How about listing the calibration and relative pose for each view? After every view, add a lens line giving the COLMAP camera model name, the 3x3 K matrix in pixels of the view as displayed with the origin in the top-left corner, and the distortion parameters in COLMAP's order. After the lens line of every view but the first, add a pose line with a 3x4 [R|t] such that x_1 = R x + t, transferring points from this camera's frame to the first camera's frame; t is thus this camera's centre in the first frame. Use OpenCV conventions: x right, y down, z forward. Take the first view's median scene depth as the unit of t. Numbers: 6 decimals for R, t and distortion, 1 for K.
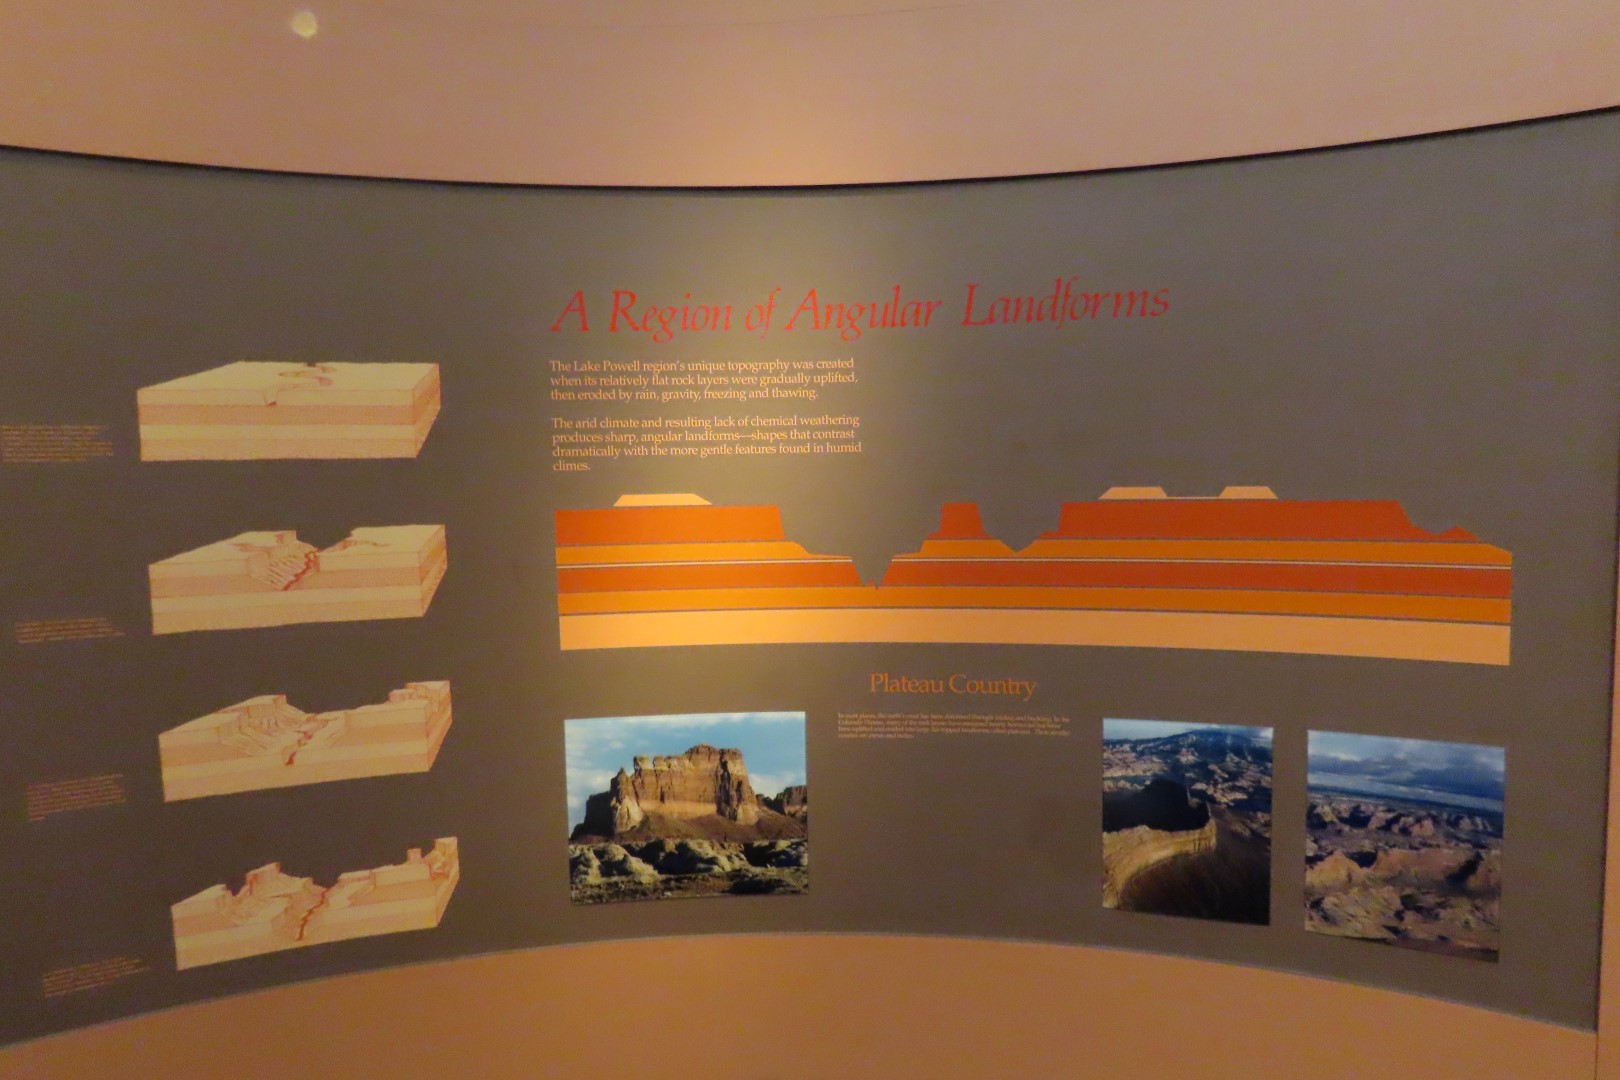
lens RADIAL K [[1028.4, 0, 810.0], [0, 1028.4, 540.0], [0, 0, 1]] dist [-0.012866, 0.003251]
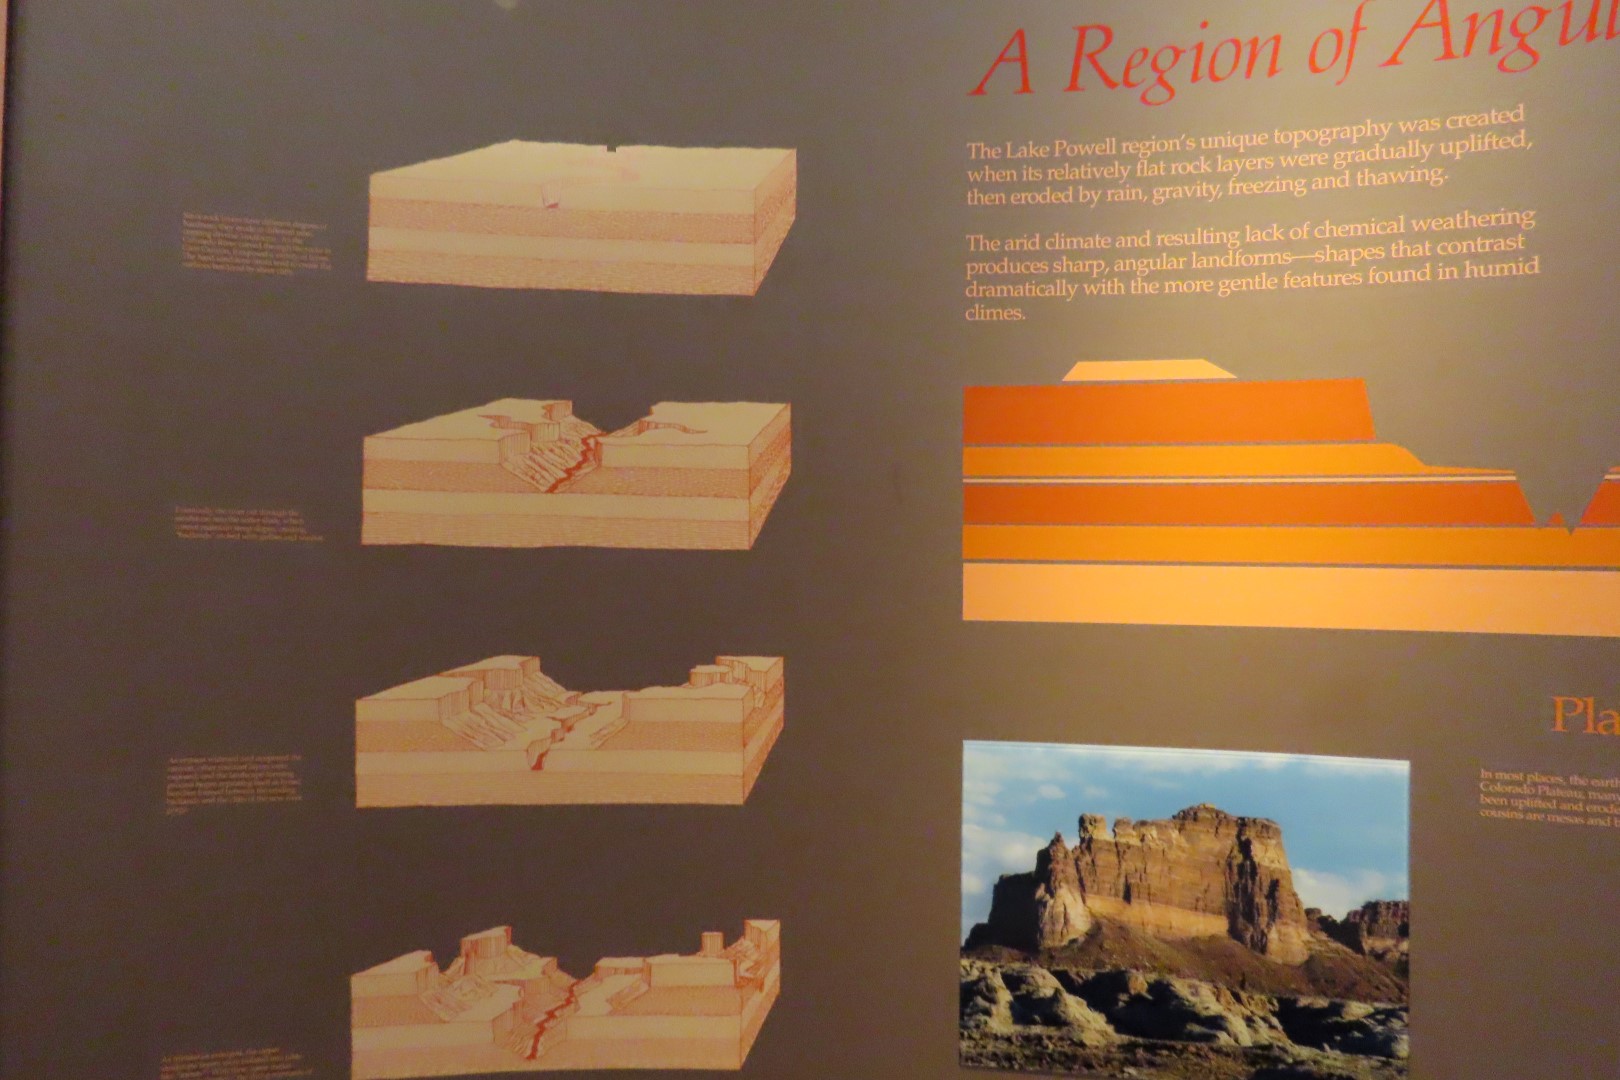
lens RADIAL K [[1028.4, 0, 810.0], [0, 1028.4, 540.0], [0, 0, 1]] dist [-0.012866, 0.003251]
pose [[0.960806, 0.024163, -0.276166, -0.165428], [-0.051352, 0.994466, -0.091650, 0.120913], [0.272424, 0.102240, 0.956730, 0.402974]]
